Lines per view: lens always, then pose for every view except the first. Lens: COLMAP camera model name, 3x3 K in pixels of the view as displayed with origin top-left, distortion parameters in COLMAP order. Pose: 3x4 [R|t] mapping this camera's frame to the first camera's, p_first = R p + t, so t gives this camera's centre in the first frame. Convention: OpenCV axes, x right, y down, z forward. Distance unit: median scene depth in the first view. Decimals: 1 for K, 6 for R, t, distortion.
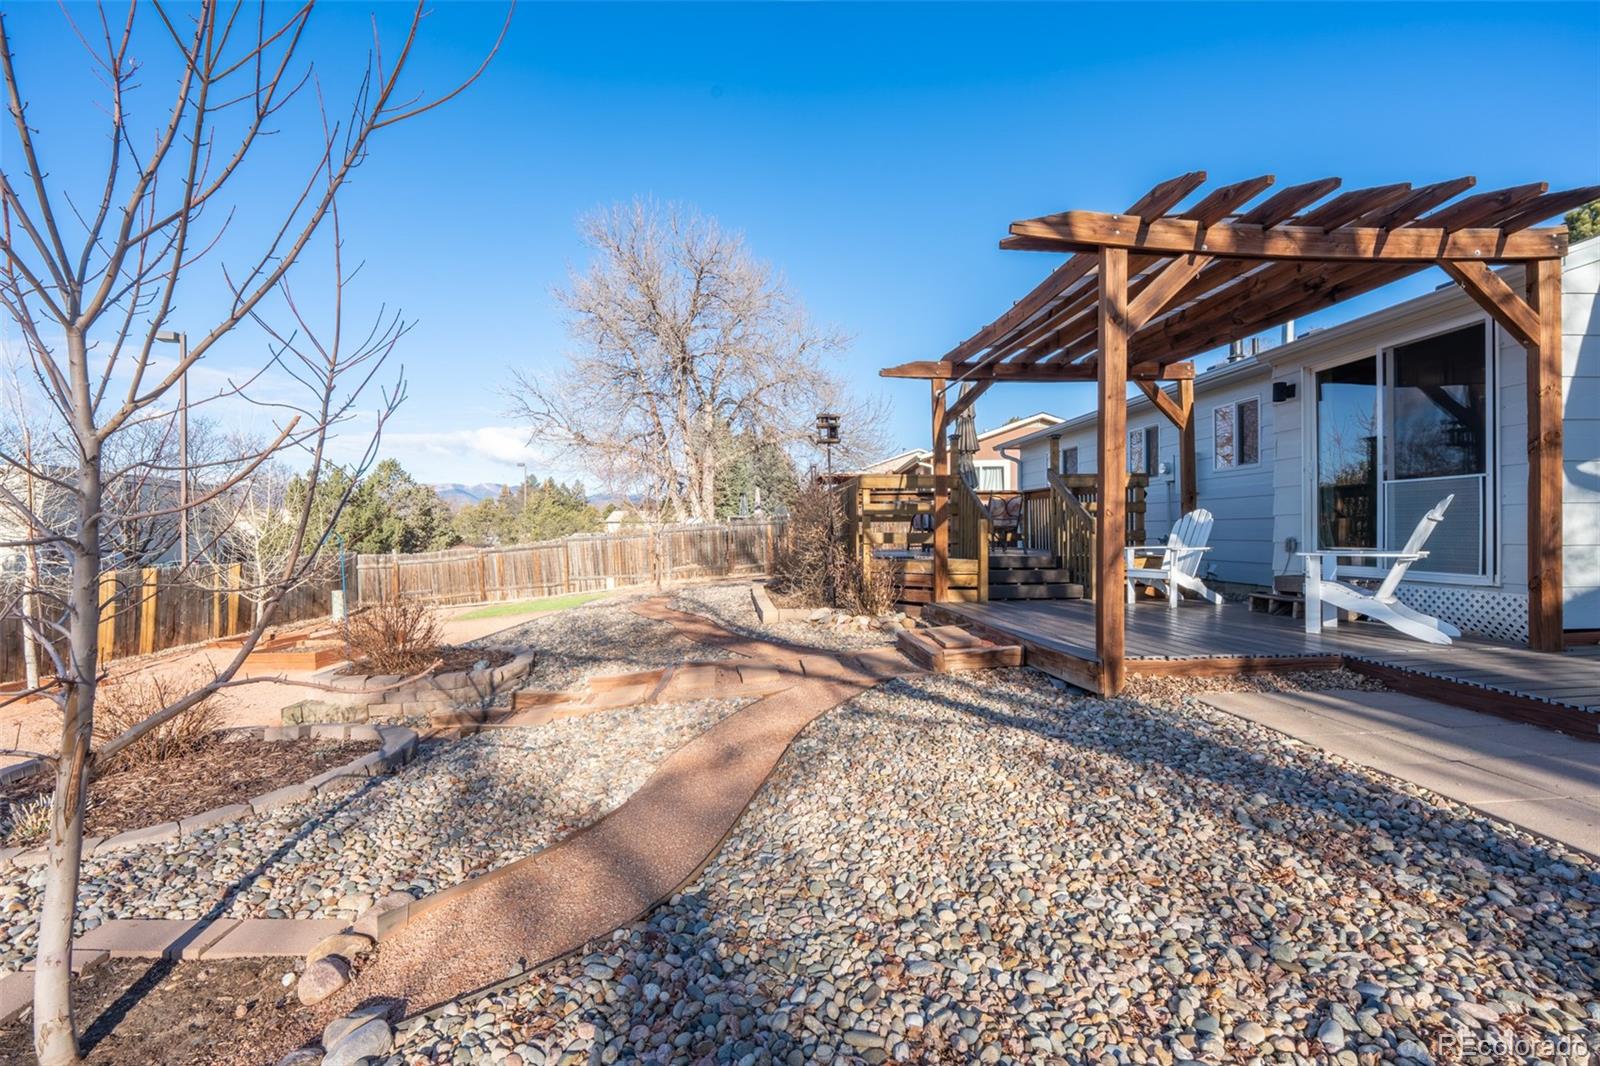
lens RADIAL K [[713.0, 0, 795.8], [0, 713.0, 529.4], [0, 0, 1]] dist [-0.008215, -0.000774]
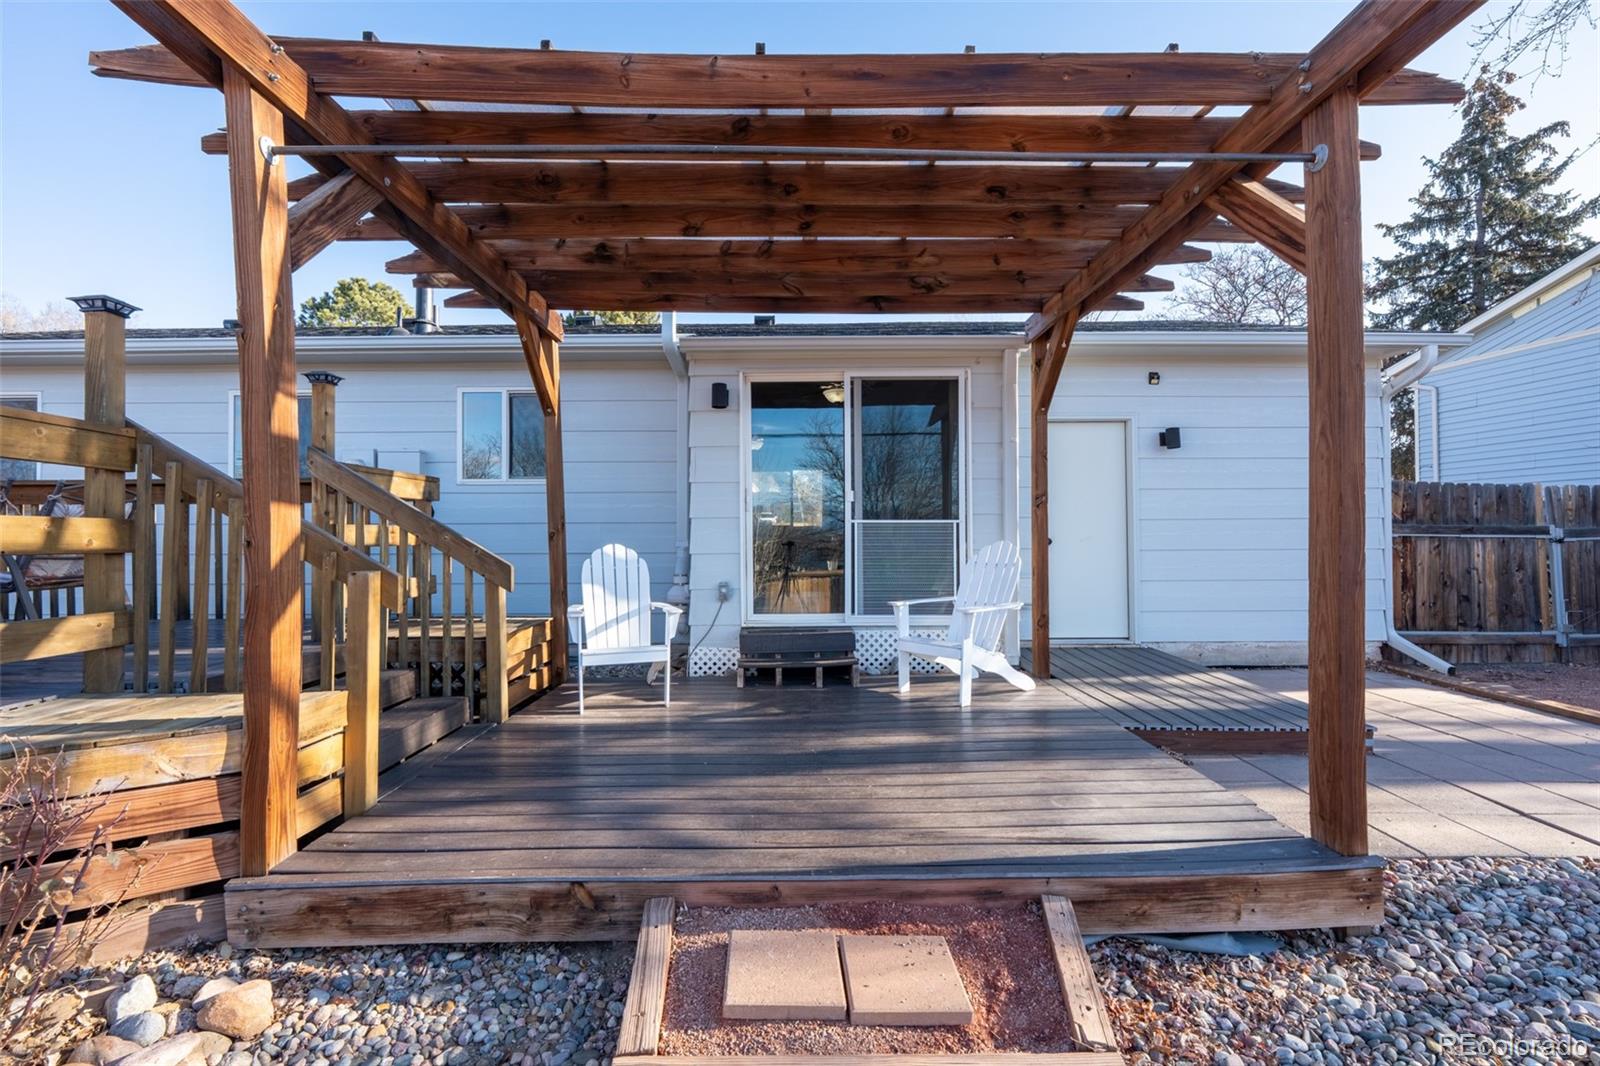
lens RADIAL K [[713.0, 0, 798.3], [0, 713.0, 534.2], [0, 0, 1]] dist [-0.008215, -0.000774]
pose [[0.065840, 0.013947, 0.997733, -0.073079], [-0.000062, 0.999902, -0.013974, -0.027335], [-0.997830, 0.000858, 0.065834, 0.749804]]
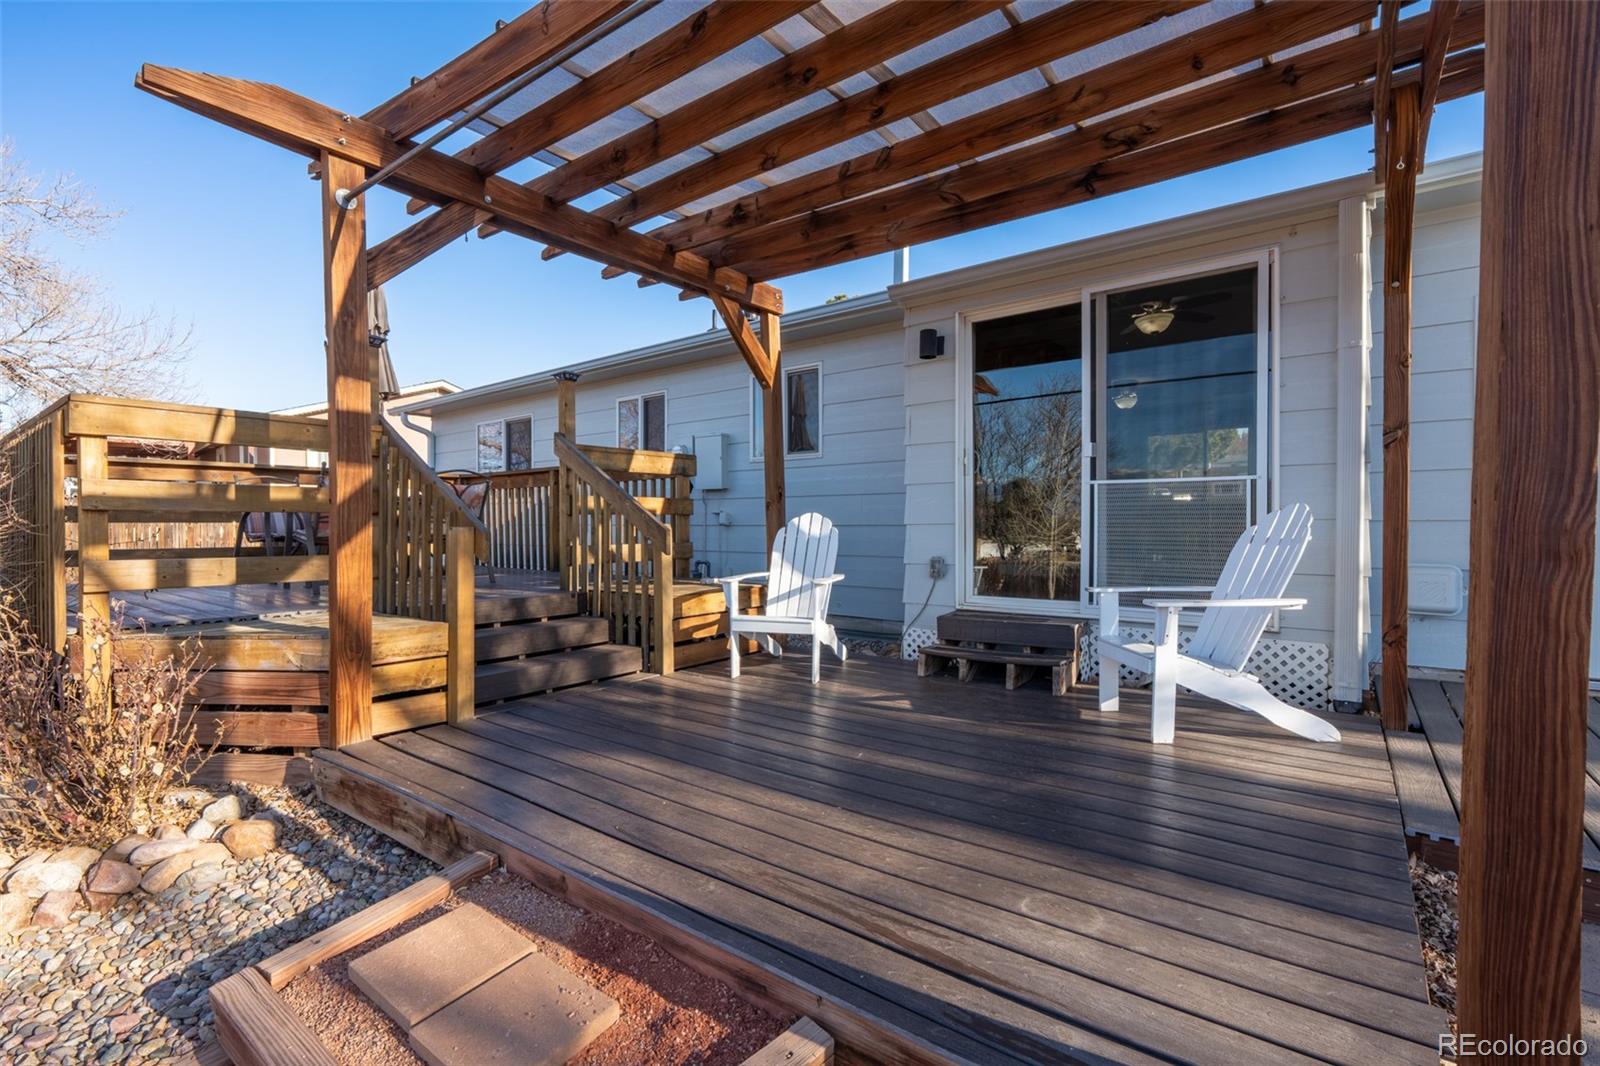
lens RADIAL K [[713.0, 0, 795.5], [0, 713.0, 533.9], [0, 0, 1]] dist [-0.008215, -0.000774]
pose [[0.668436, -0.002952, 0.743763, 0.077622], [-0.005535, 0.999945, 0.008943, -0.014765], [-0.743749, -0.010095, 0.668383, 0.553229]]
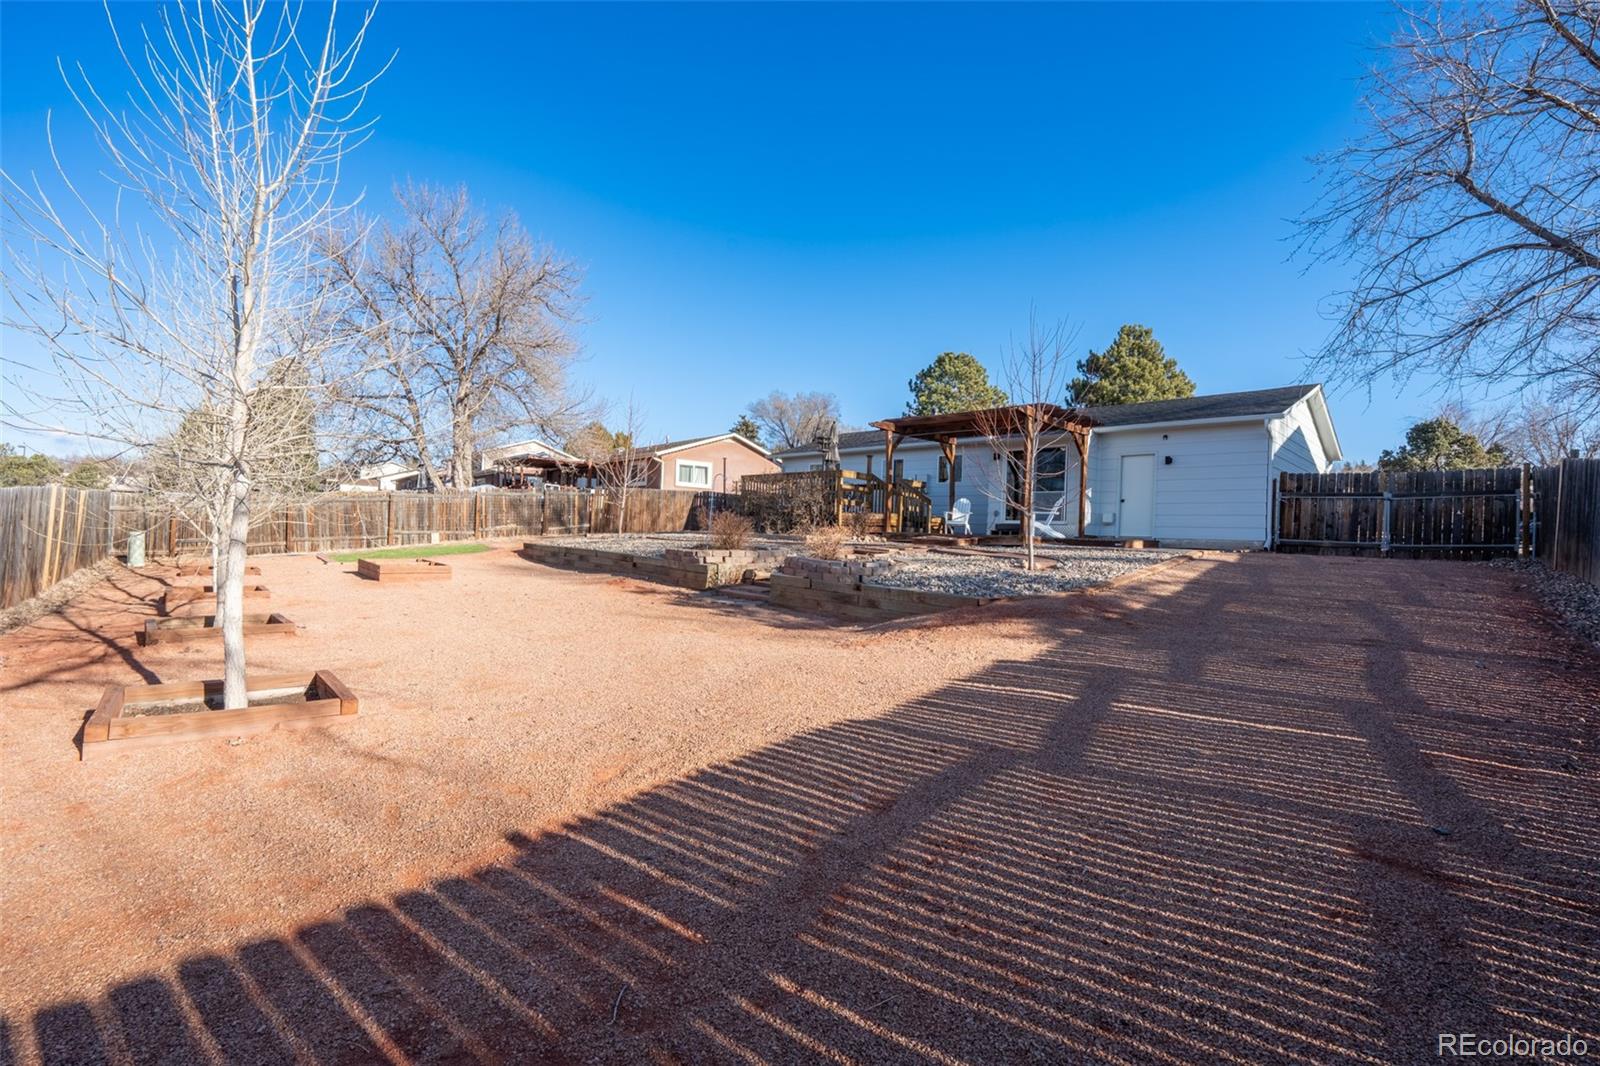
lens RADIAL K [[713.0, 0, 799.3], [0, 713.0, 532.1], [0, 0, 1]] dist [-0.008215, -0.000774]
pose [[0.743580, 0.042988, 0.667264, -1.434606], [-0.045292, 0.998877, -0.013880, 0.141428], [-0.667111, -0.019901, 0.744692, -0.446075]]
